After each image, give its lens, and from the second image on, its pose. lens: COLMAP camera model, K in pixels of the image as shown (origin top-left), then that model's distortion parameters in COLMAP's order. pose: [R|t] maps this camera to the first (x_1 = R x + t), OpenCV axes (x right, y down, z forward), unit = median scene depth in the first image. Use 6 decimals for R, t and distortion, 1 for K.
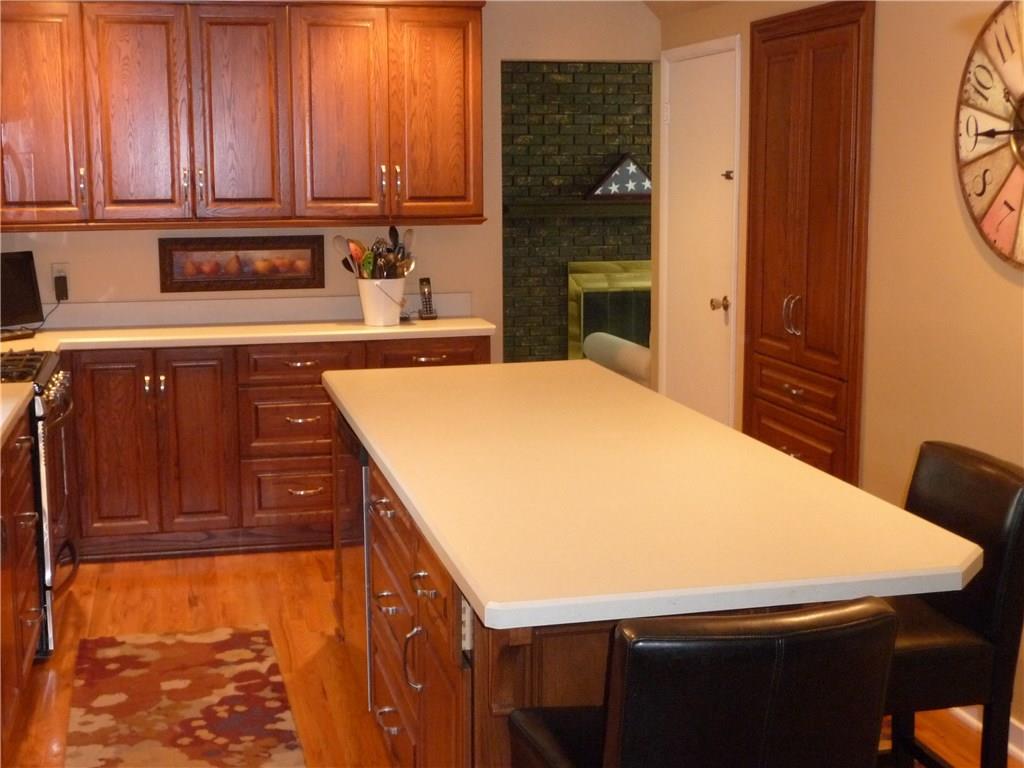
lens RADIAL K [[1413.0, 0, 508.6], [0, 1413.0, 378.1], [0, 0, 1]] dist [-0.026194, 0.000000]
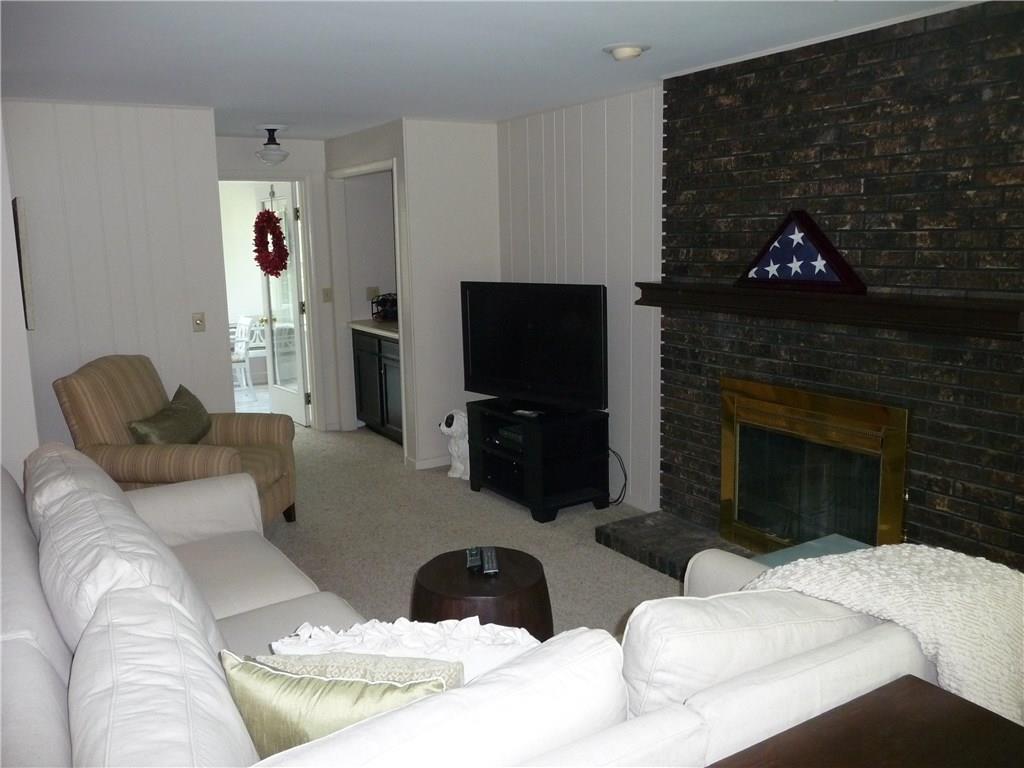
lens RADIAL K [[852.1, 0, 513.1], [0, 852.1, 382.7], [0, 0, 1]] dist [-0.043212, 0.038015]
pose [[0.286043, 0.165842, -0.943756, 0.401213], [-0.125427, 0.982915, 0.134708, -0.121306], [0.949972, 0.079840, 0.301957, 0.782696]]
